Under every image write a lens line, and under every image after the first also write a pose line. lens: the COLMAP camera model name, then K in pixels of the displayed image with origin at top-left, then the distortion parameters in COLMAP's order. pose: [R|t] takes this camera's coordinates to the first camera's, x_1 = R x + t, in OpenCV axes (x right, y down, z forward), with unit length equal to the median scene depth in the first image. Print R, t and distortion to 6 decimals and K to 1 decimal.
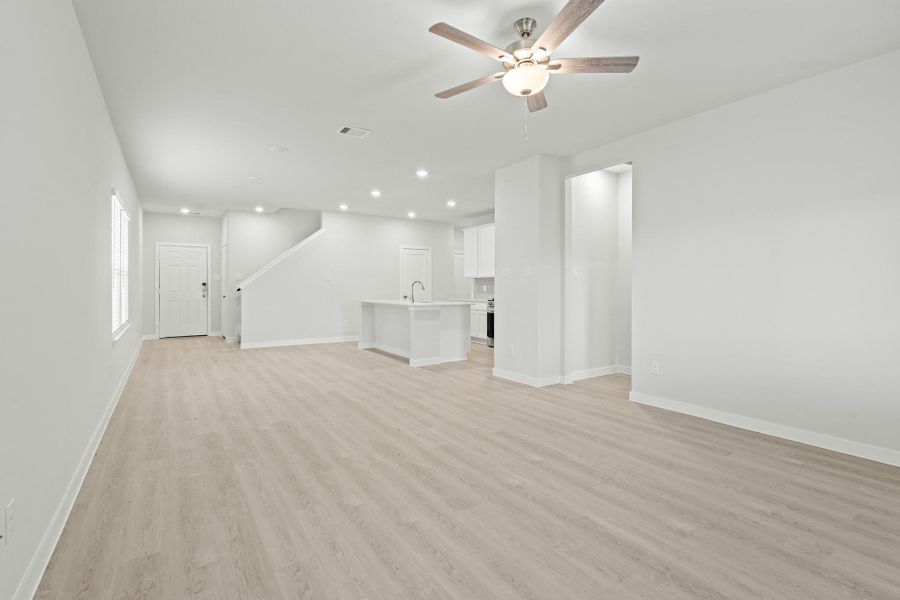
lens RADIAL K [[422.5, 0, 447.2], [0, 422.5, 288.7], [0, 0, 1]] dist [0.006491, 0.000270]
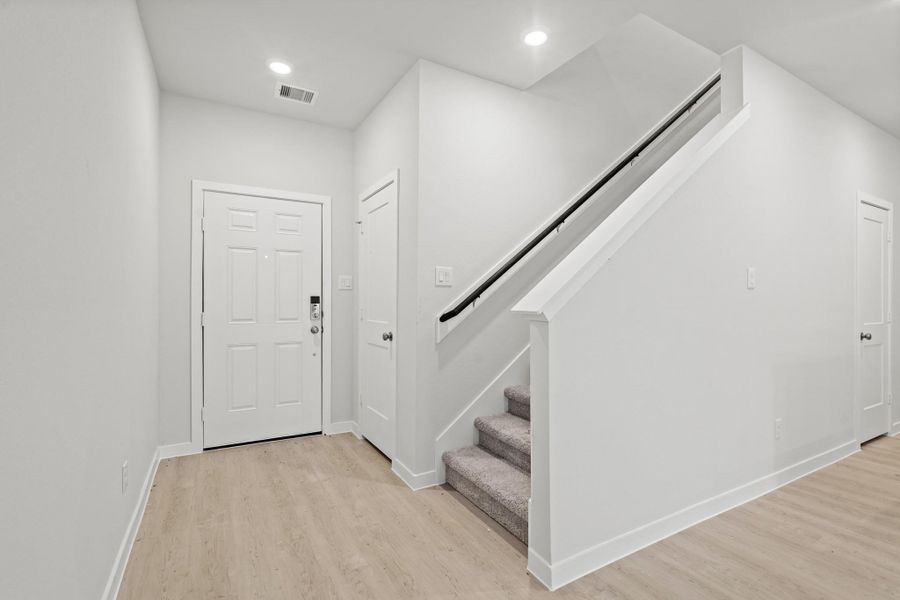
lens RADIAL K [[410.2, 0, 450.0], [0, 410.2, 300.0], [0, 0, 1]] dist [-0.014933, 0.000076]
pose [[0.996532, 0.005198, -0.083047, -0.426927], [-0.004700, 0.999970, 0.006193, -0.013337], [0.083076, -0.005781, 0.996526, 0.649764]]
